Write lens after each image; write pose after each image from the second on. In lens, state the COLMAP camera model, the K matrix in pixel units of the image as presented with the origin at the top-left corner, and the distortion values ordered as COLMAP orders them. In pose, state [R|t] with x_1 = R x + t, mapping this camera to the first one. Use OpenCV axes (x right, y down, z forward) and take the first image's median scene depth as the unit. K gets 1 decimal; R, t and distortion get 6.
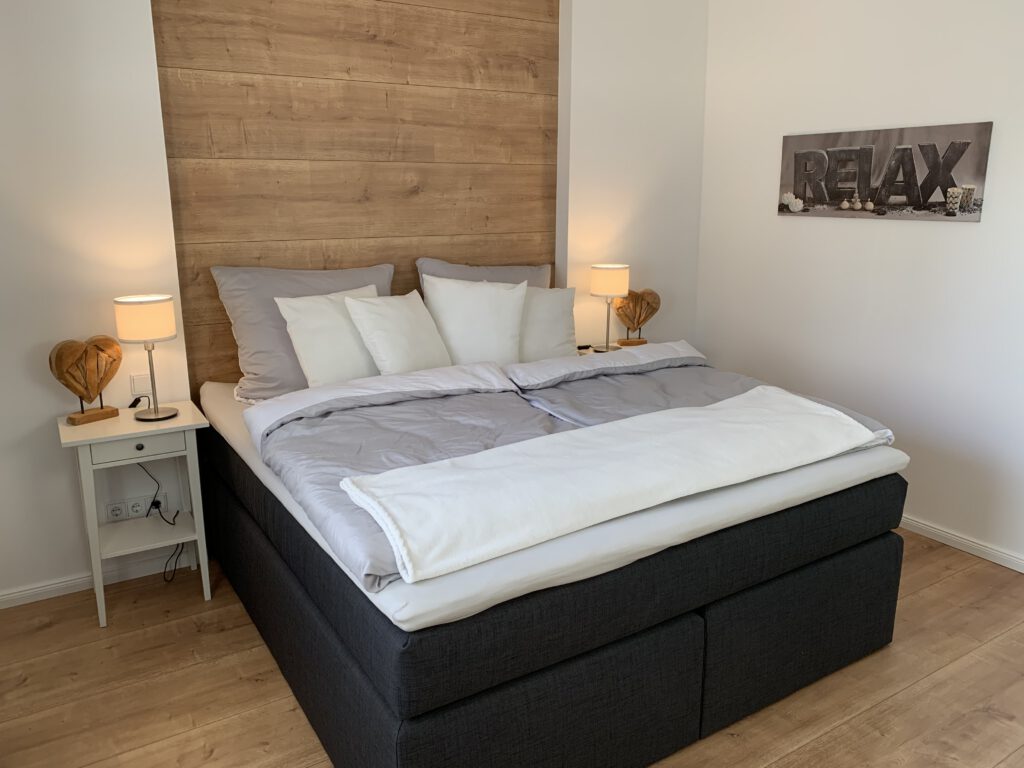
lens RADIAL K [[770.6, 0, 513.7], [0, 770.6, 357.8], [0, 0, 1]] dist [0.005594, 0.002929]
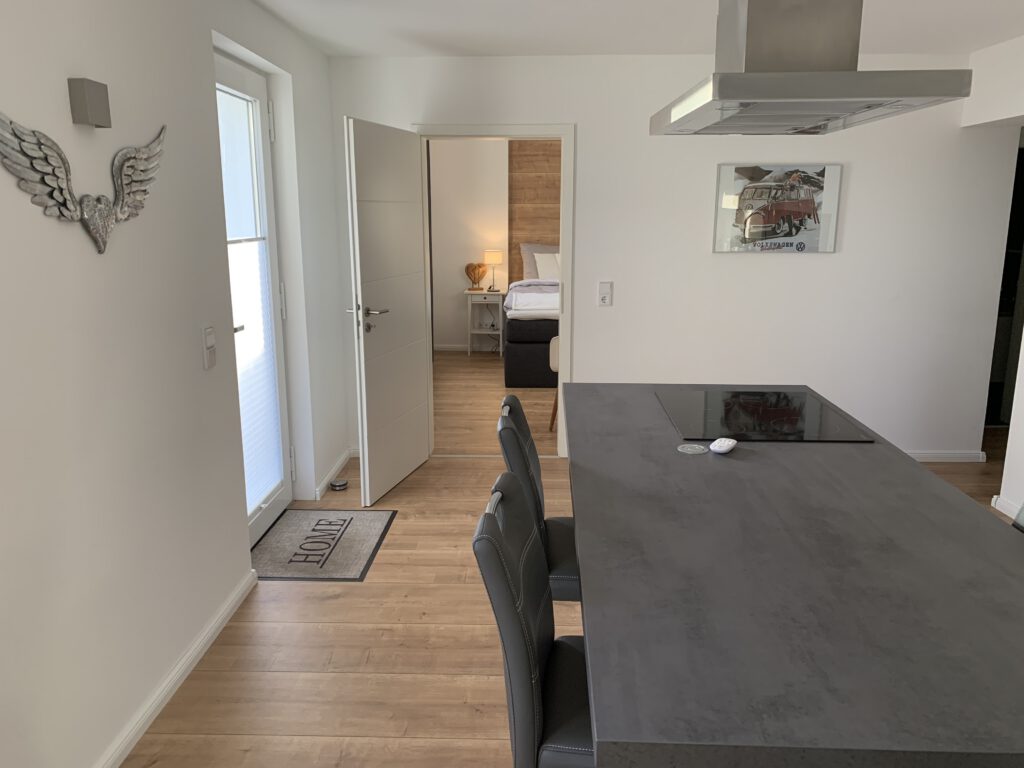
lens RADIAL K [[774.0, 0, 516.3], [0, 774.0, 370.2], [0, 0, 1]] dist [0.013410, -0.012161]
pose [[0.827624, 0.111674, -0.550062, 1.183267], [-0.123930, 0.992178, 0.014969, 0.297975], [0.547431, 0.055780, 0.834990, -1.309604]]
